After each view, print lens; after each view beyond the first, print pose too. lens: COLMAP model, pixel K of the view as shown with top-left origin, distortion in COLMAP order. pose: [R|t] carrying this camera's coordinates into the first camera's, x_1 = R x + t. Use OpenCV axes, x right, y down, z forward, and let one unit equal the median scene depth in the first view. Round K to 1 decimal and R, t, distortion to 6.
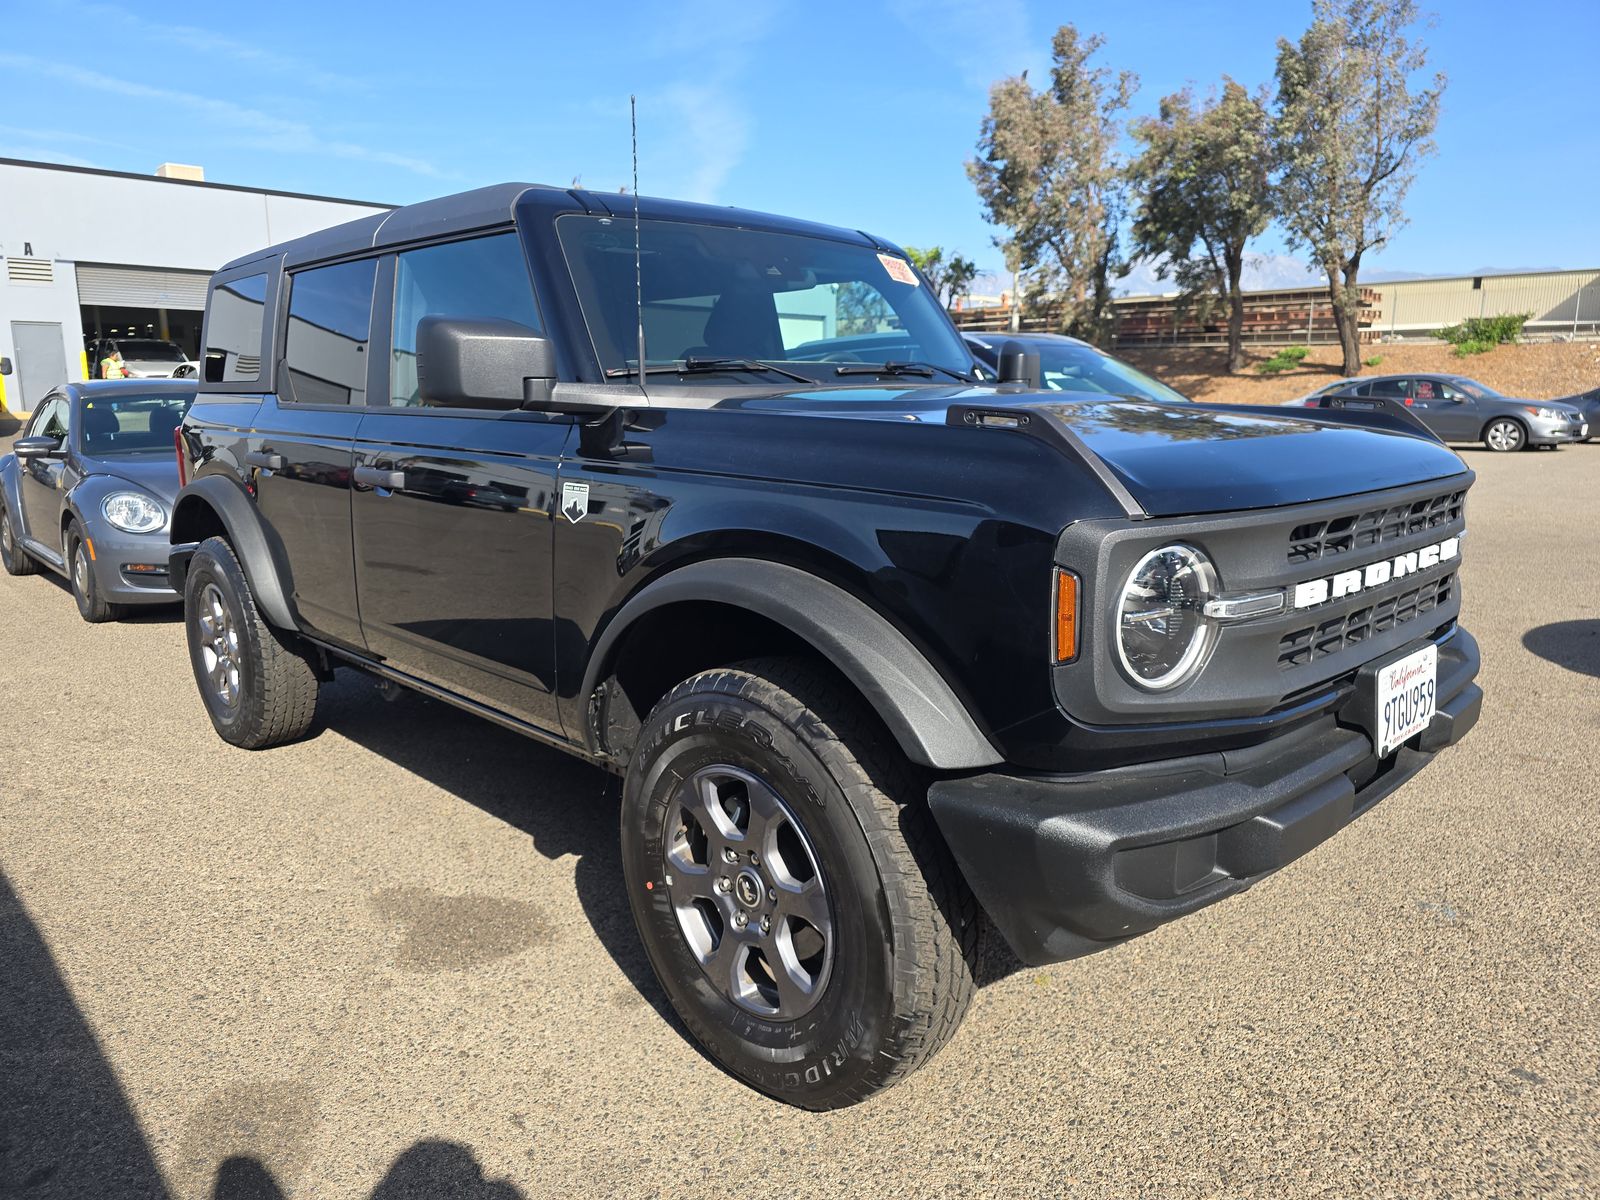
lens RADIAL K [[1081.5, 0, 799.7], [0, 1081.5, 595.9], [0, 0, 1]] dist [0.021359, -0.004965]
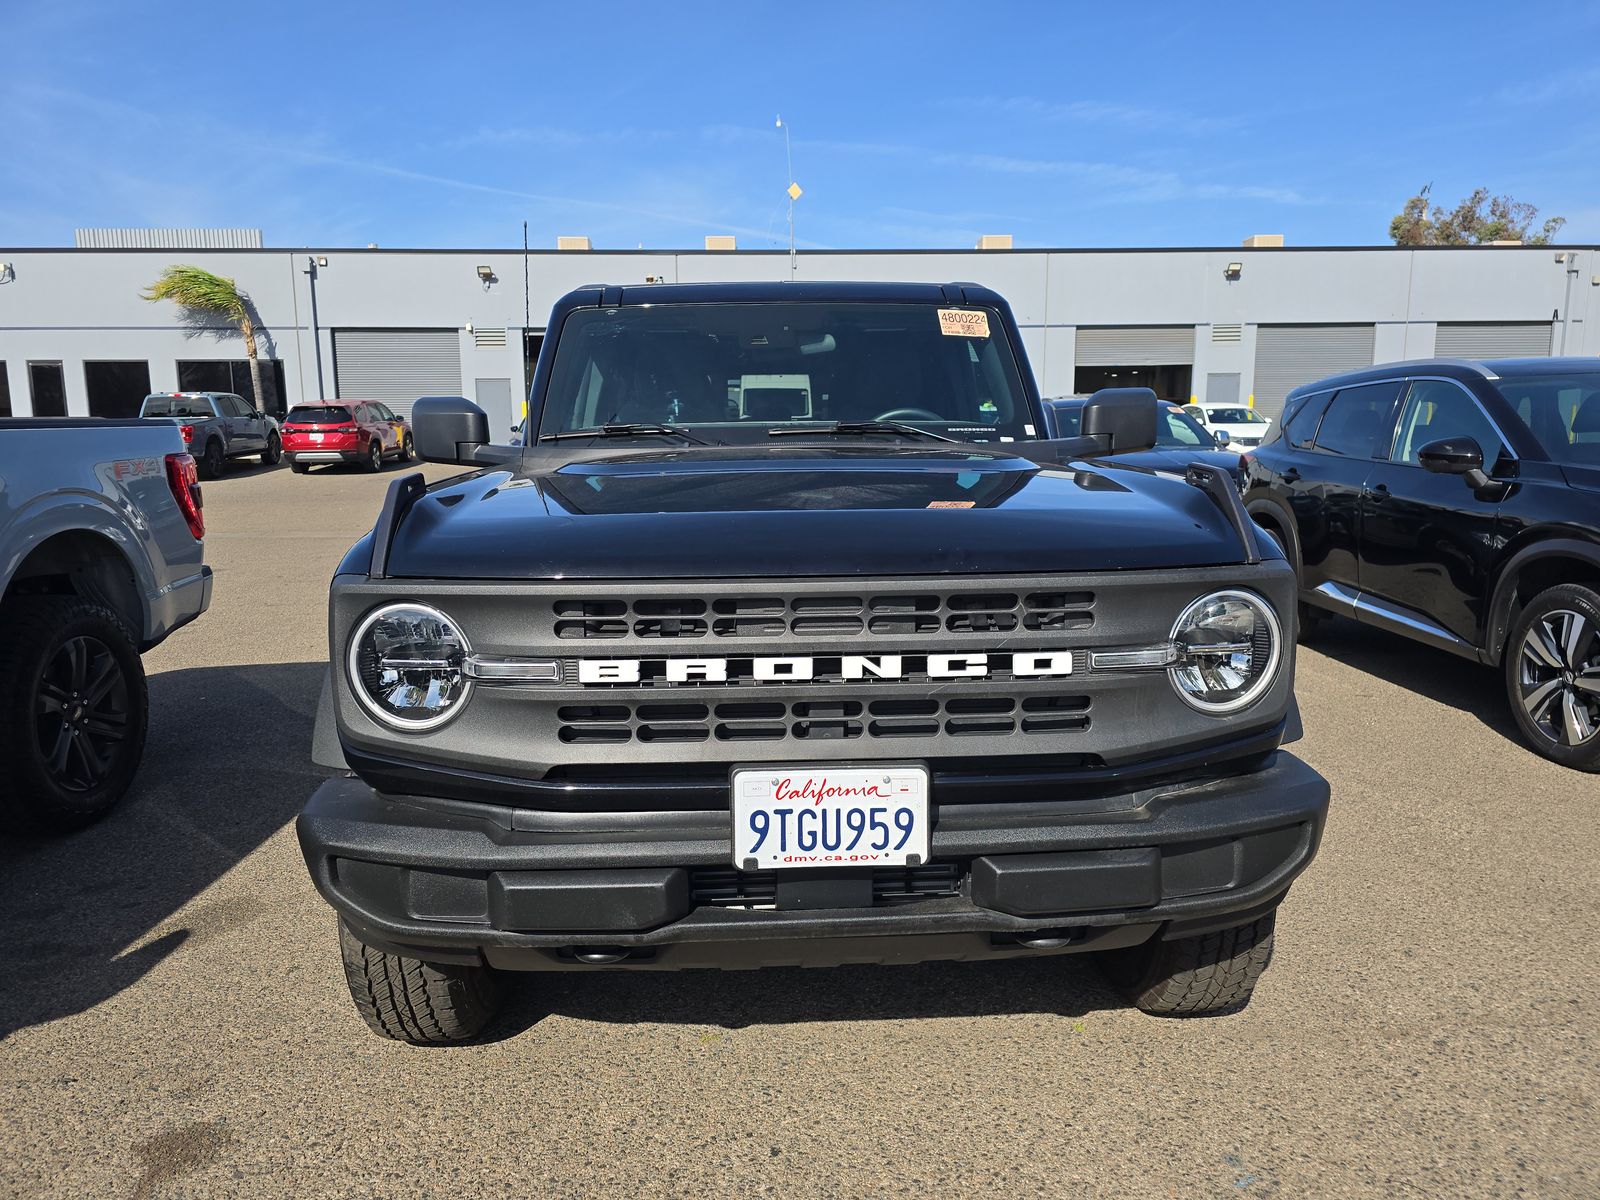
lens RADIAL K [[1081.5, 0, 794.7], [0, 1081.5, 598.4], [0, 0, 1]] dist [0.021359, -0.004965]
pose [[0.754496, 0.097796, -0.648977, 1.069981], [-0.115598, 0.993179, 0.015271, -0.089686], [0.646044, 0.063499, 0.760655, 0.308310]]
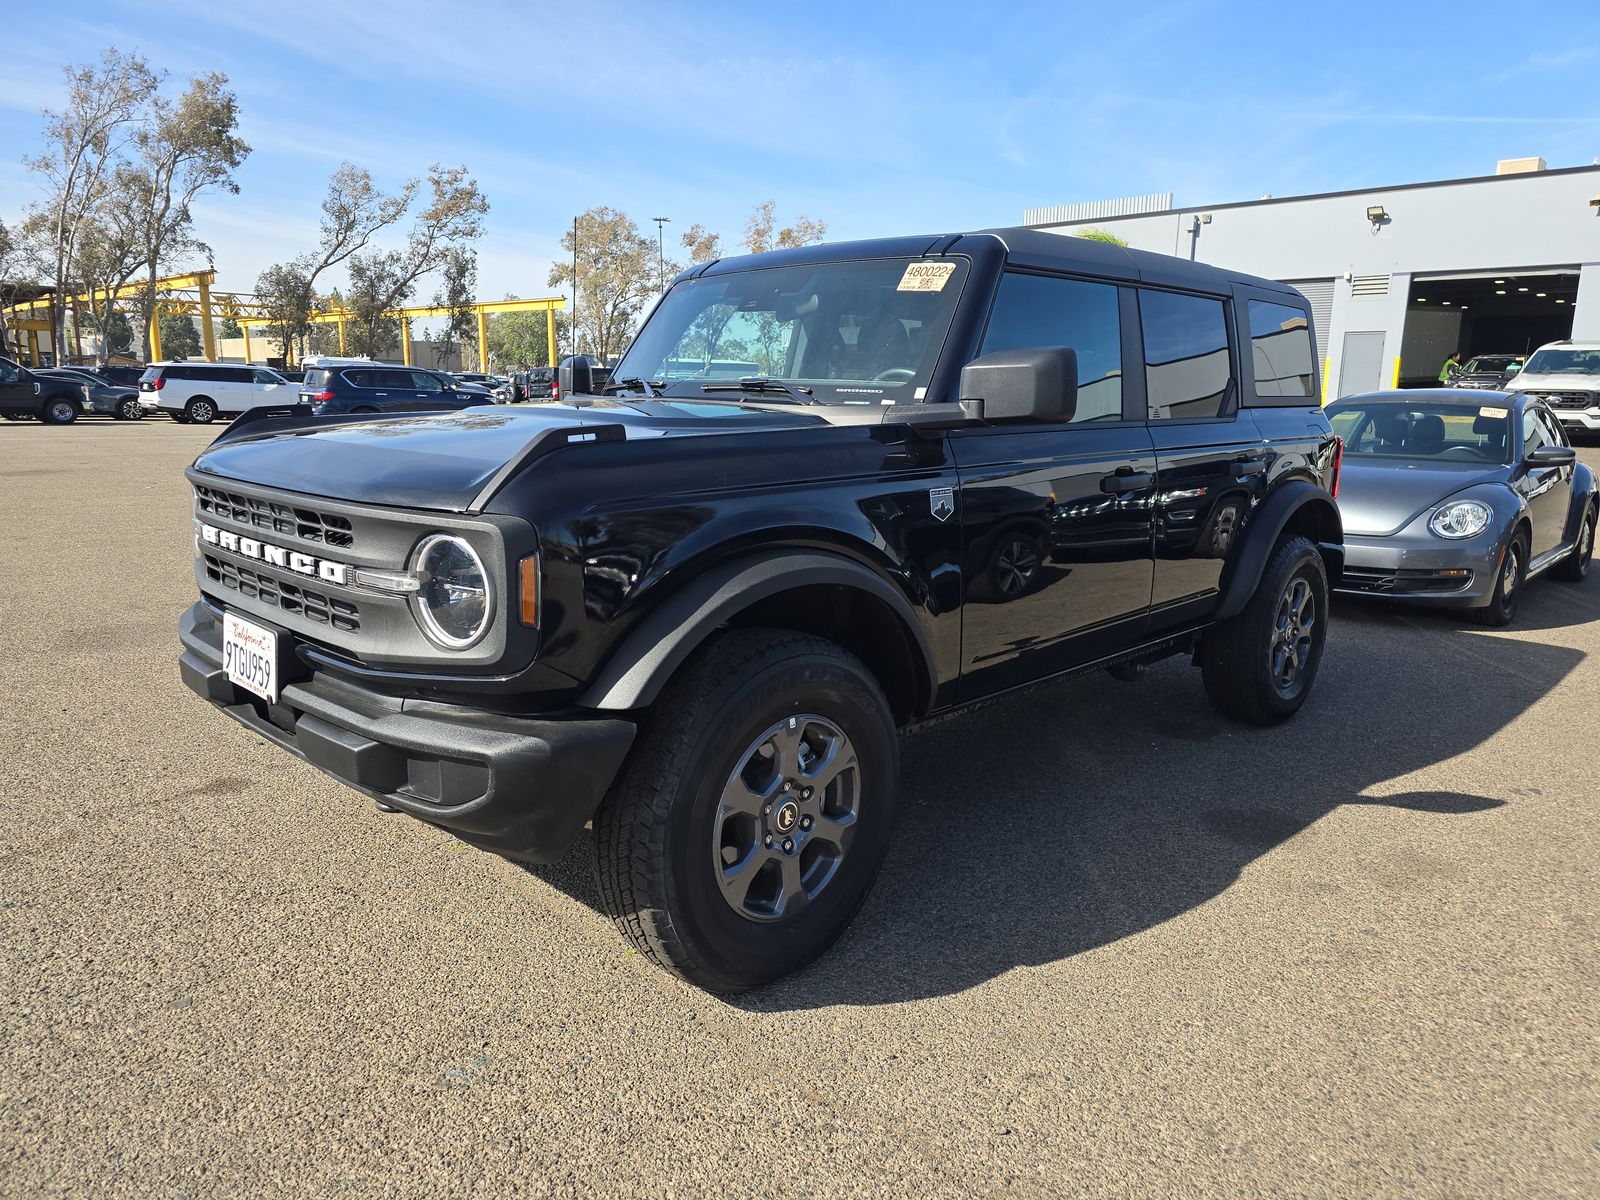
lens RADIAL K [[1081.5, 0, 801.3], [0, 1081.5, 598.9], [0, 0, 1]] dist [0.021359, -0.004965]
pose [[0.035883, 0.198580, -0.979428, 1.760689], [-0.198326, 0.961981, 0.187777, -0.322594], [0.979479, 0.187508, 0.073903, 1.496591]]
